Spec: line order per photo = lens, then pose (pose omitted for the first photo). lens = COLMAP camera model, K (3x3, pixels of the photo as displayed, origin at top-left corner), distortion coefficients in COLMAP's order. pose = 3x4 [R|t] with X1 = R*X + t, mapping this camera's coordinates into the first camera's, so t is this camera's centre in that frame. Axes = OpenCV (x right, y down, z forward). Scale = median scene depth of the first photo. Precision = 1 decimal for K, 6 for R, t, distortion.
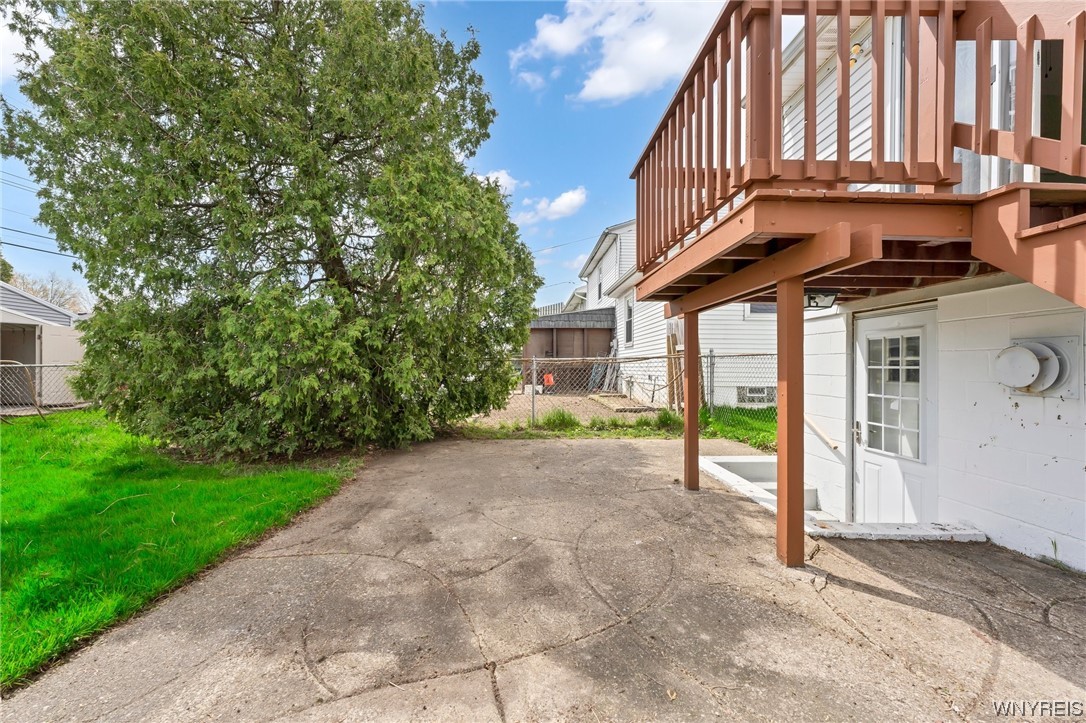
lens RADIAL K [[446.5, 0, 541.3], [0, 446.5, 362.9], [0, 0, 1]] dist [0.005456, -0.000090]
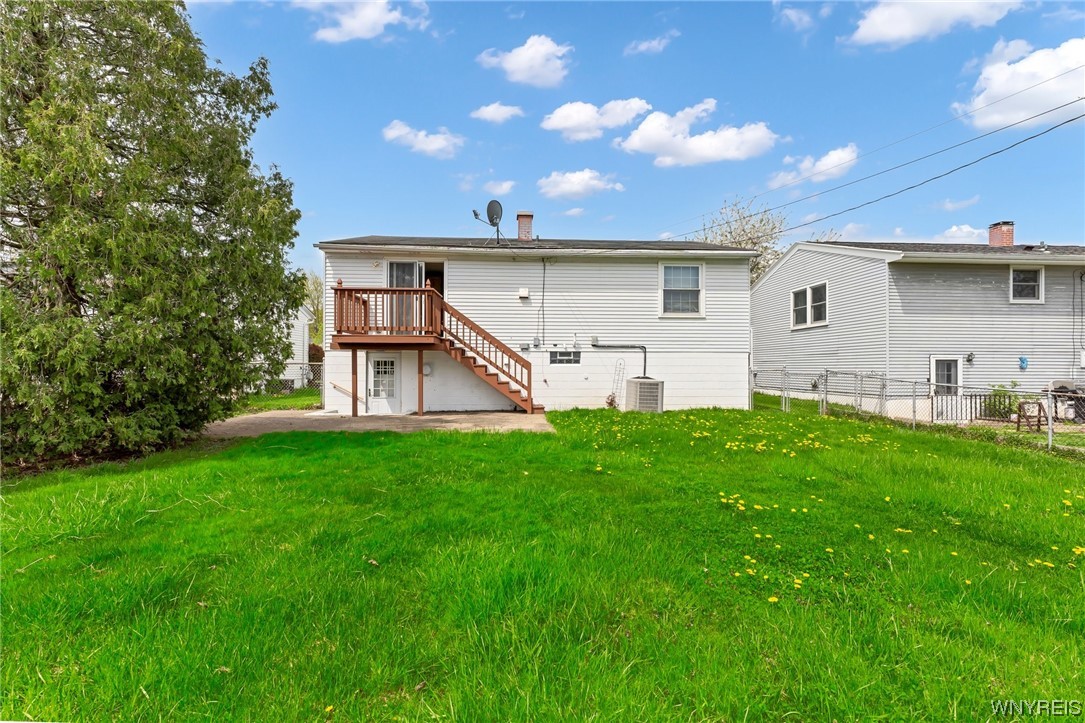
lens RADIAL K [[446.1, 0, 540.8], [0, 446.1, 362.9], [0, 0, 1]] dist [0.005456, -0.000090]
pose [[-0.038102, 0.006524, 0.999253, -3.268076], [-0.009510, 0.999931, -0.006892, -0.038928], [-0.999229, -0.009766, -0.038037, 0.018041]]
